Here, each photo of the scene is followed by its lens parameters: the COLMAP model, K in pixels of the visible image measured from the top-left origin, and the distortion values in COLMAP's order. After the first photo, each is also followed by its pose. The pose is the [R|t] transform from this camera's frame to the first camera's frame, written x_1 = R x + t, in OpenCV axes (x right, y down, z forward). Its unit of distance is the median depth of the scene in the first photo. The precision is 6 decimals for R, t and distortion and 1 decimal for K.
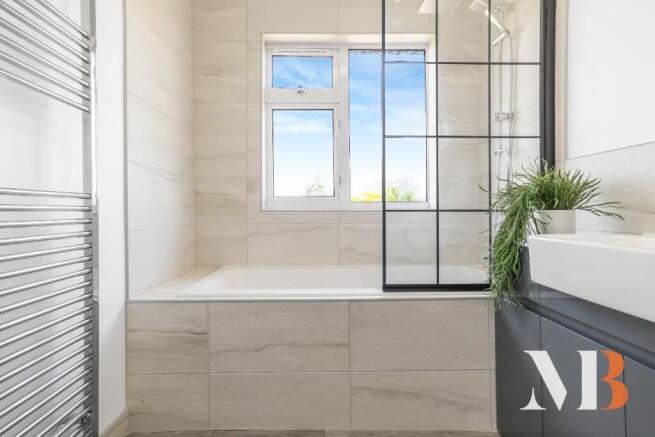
lens RADIAL K [[337.9, 0, 318.1], [0, 337.9, 208.7], [0, 0, 1]] dist [0.001694, 0.000511]
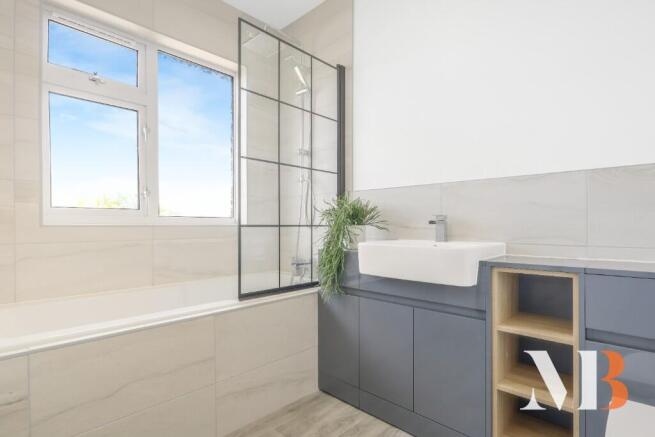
lens RADIAL K [[336.8, 0, 327.5], [0, 336.8, 223.7], [0, 0, 1]] dist [-0.000385, 0.001073]
pose [[0.699866, 0.002069, 0.714272, -0.377927], [-0.005190, 0.999984, 0.002189, -0.005381], [-0.714256, -0.005239, 0.699865, 0.044360]]
